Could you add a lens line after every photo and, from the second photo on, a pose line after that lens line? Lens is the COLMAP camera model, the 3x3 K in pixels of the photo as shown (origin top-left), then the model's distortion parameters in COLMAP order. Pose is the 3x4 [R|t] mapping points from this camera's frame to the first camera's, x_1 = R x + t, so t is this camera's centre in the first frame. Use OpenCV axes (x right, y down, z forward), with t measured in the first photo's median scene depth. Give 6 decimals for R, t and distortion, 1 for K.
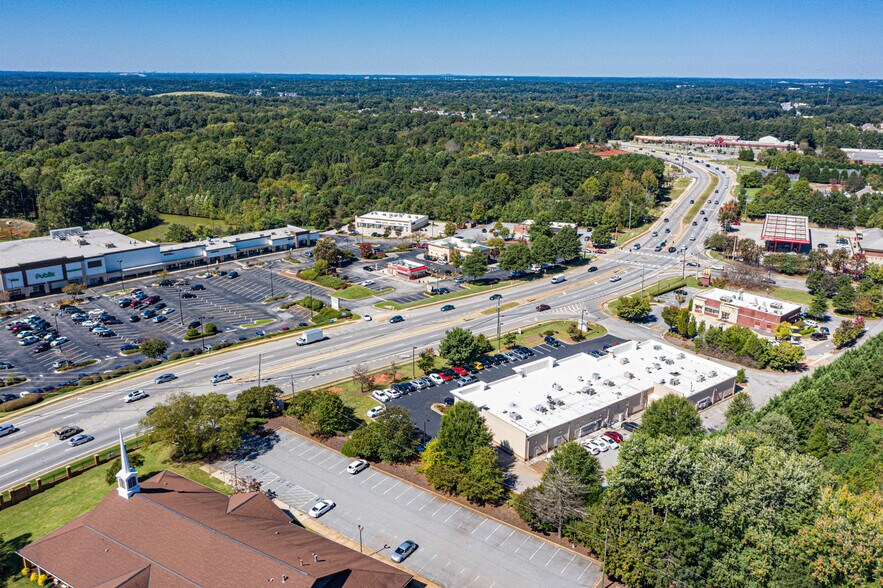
lens RADIAL K [[702.0, 0, 441.5], [0, 702.0, 294.0], [0, 0, 1]] dist [-0.010742, 0.008683]
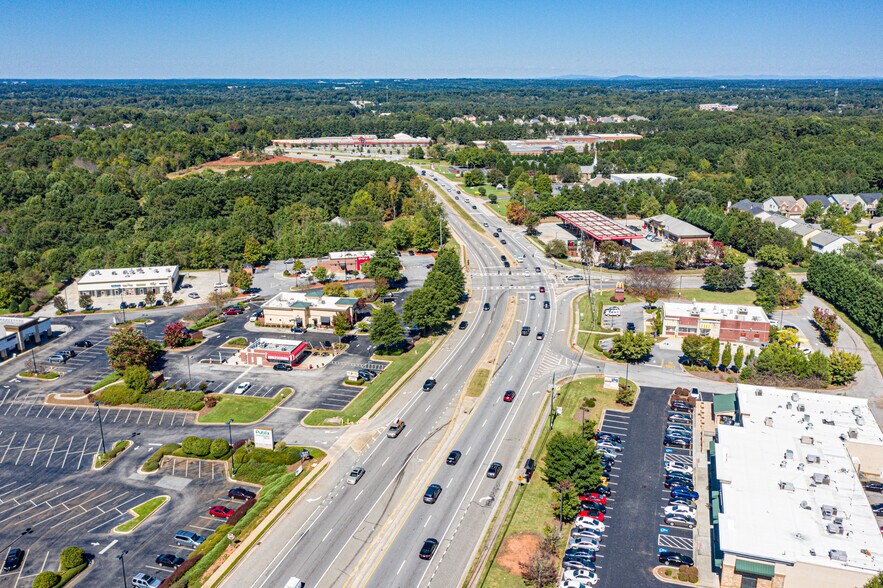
lens RADIAL K [[736.6, 0, 441.5], [0, 736.6, 294.0], [0, 0, 1]] dist [-0.011191, 0.007186]
pose [[0.820821, -0.167267, 0.546144, -0.287030], [0.175664, 0.983744, 0.037279, -0.086260], [-0.543502, 0.065338, 0.836861, 0.314532]]
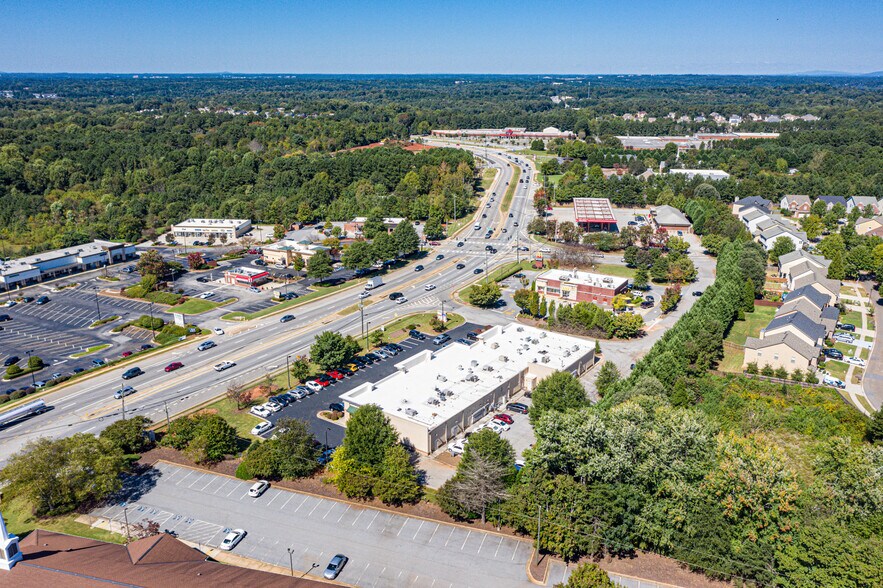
lens RADIAL K [[702.0, 0, 441.5], [0, 702.0, 294.0], [0, 0, 1]] dist [-0.010742, 0.008683]
pose [[0.956432, -0.092962, 0.276761, -0.060135], [0.092016, 0.995622, 0.016433, -0.003302], [-0.277077, 0.009749, 0.960798, 0.012718]]
